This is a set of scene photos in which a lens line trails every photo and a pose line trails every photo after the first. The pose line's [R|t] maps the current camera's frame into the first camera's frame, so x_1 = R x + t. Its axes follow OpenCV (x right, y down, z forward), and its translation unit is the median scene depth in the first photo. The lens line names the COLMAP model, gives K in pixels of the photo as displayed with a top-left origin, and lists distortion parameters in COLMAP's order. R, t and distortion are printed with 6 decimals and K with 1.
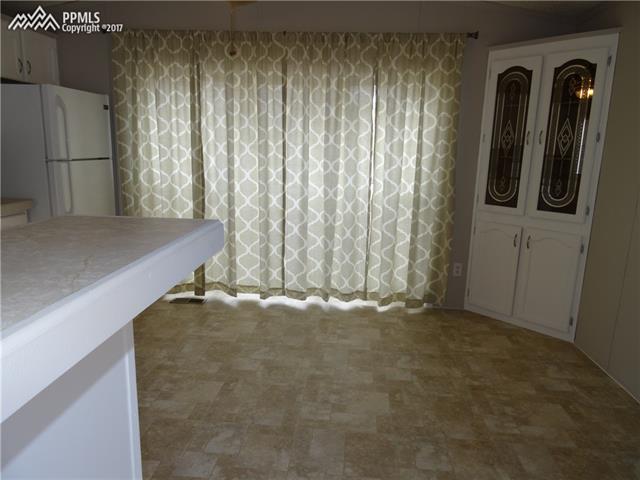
lens RADIAL K [[463.1, 0, 318.6], [0, 463.1, 241.8], [0, 0, 1]] dist [0.017103, -0.009443]
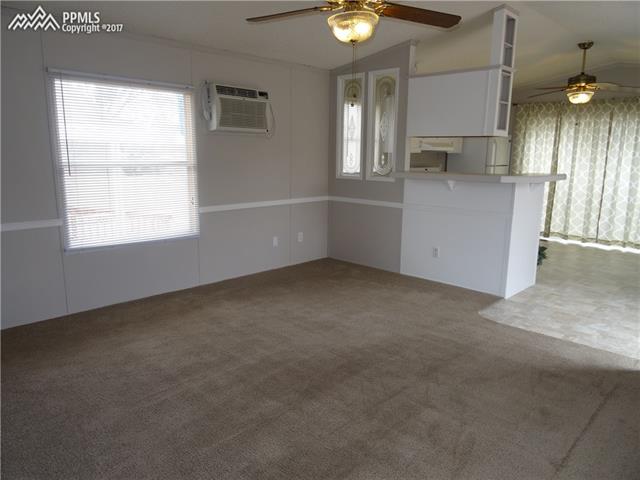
lens RADIAL K [[463.1, 0, 317.1], [0, 463.1, 237.5], [0, 0, 1]] dist [0.017103, -0.009443]
pose [[0.732359, 0.105006, -0.672774, 0.349741], [-0.128315, 0.991619, 0.015091, 0.215073], [0.668719, 0.075275, 0.739695, -1.069141]]
